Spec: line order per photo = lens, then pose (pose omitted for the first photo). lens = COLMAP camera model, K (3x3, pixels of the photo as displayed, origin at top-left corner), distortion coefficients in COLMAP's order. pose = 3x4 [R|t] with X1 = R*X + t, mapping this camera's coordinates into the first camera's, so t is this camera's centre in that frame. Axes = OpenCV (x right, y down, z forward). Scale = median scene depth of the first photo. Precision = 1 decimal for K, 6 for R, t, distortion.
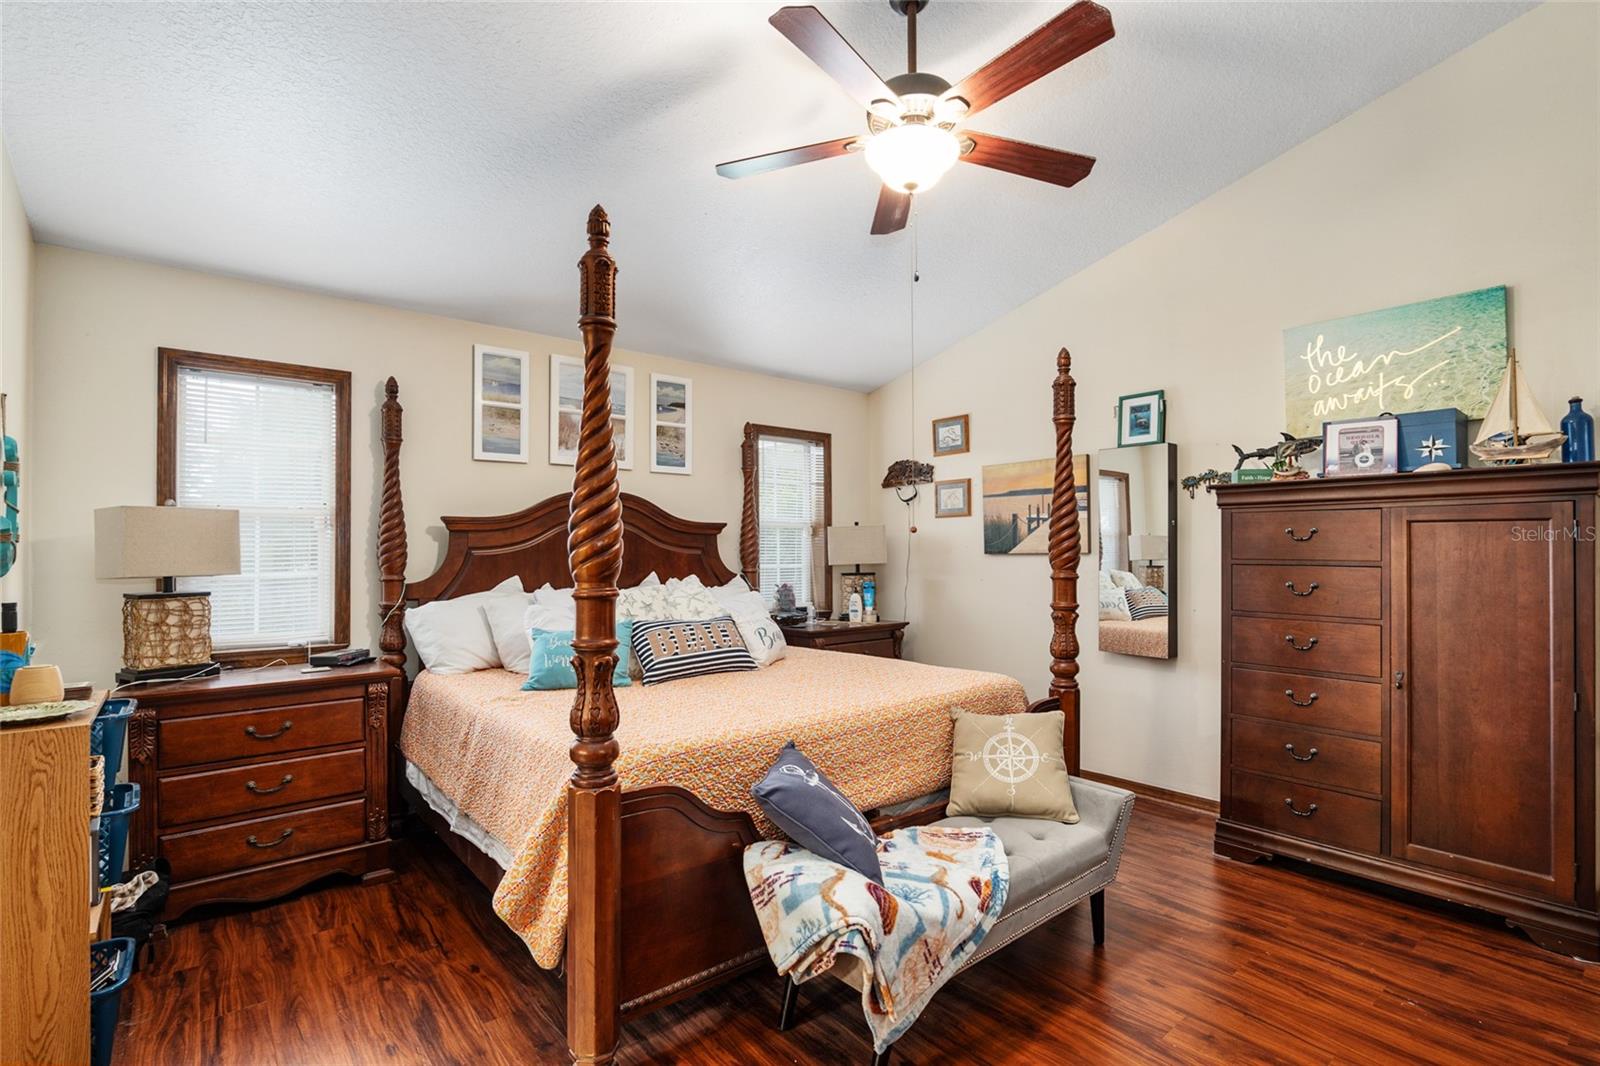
lens RADIAL K [[772.3, 0, 801.7], [0, 772.3, 540.2], [0, 0, 1]] dist [-0.007366, 0.000817]
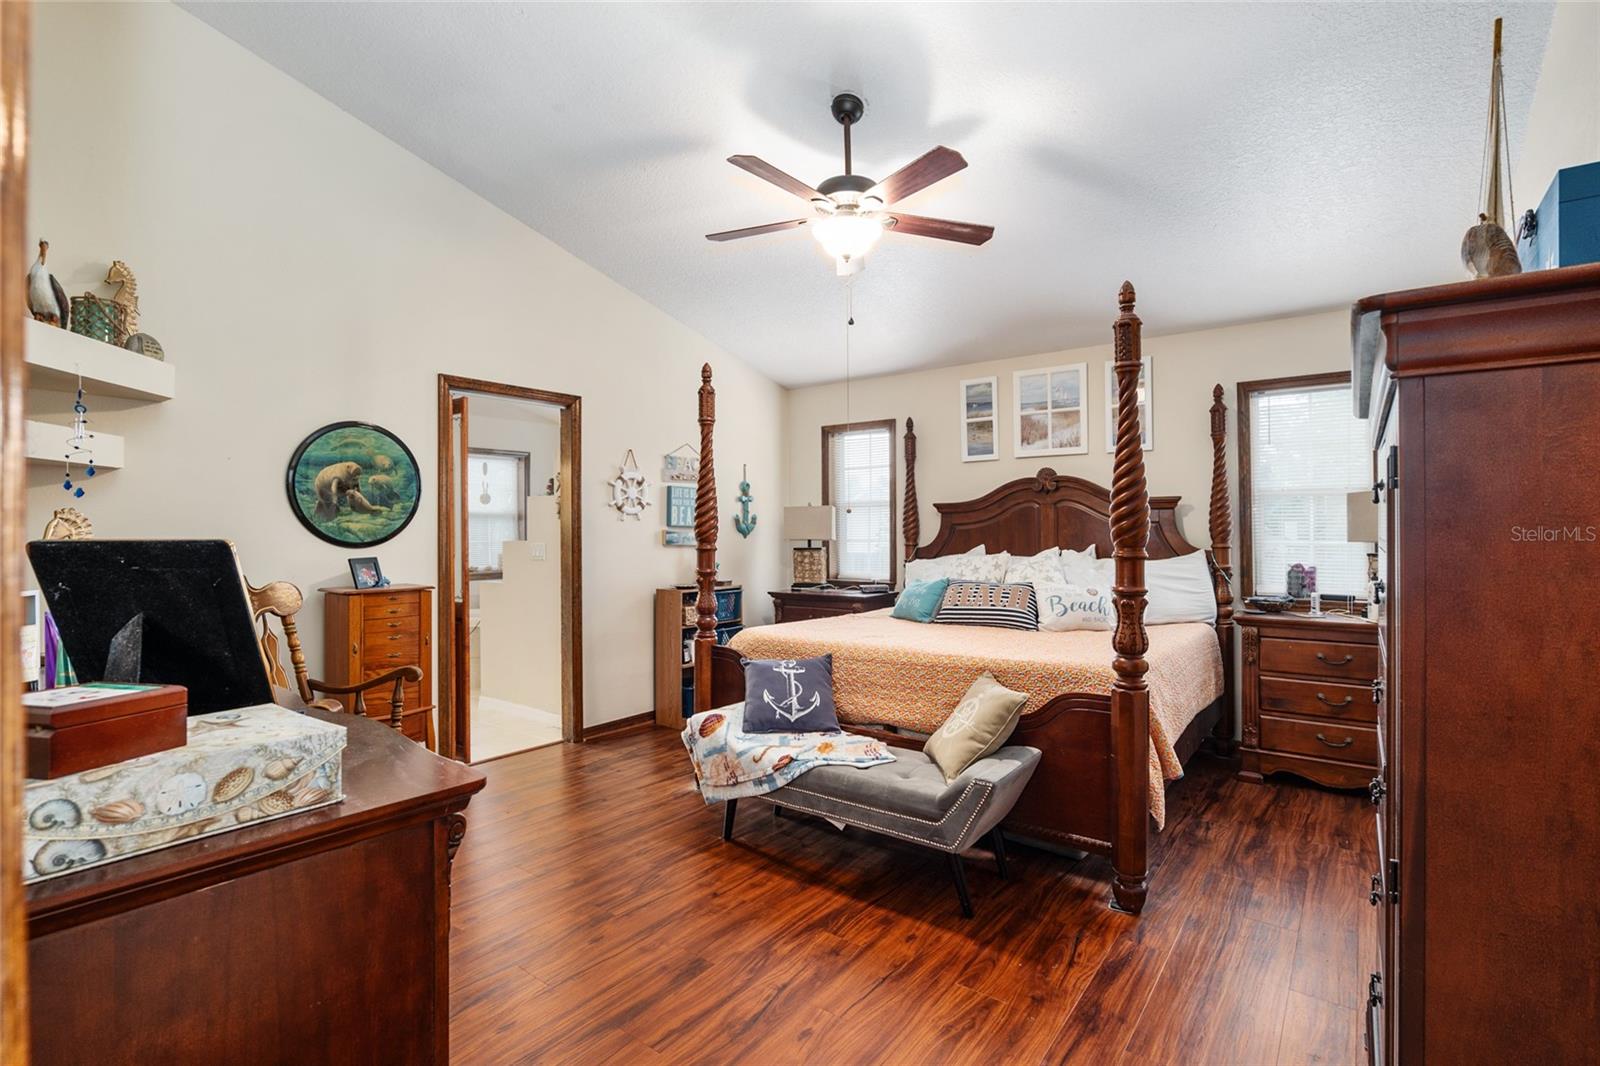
lens RADIAL K [[772.3, 0, 799.9], [0, 772.3, 531.8], [0, 0, 1]] dist [-0.007366, 0.000817]
pose [[0.214676, 0.002757, -0.976681, 0.947897], [0.019189, 0.999791, 0.007040, 0.008934], [0.976497, -0.020253, 0.214578, 0.416339]]
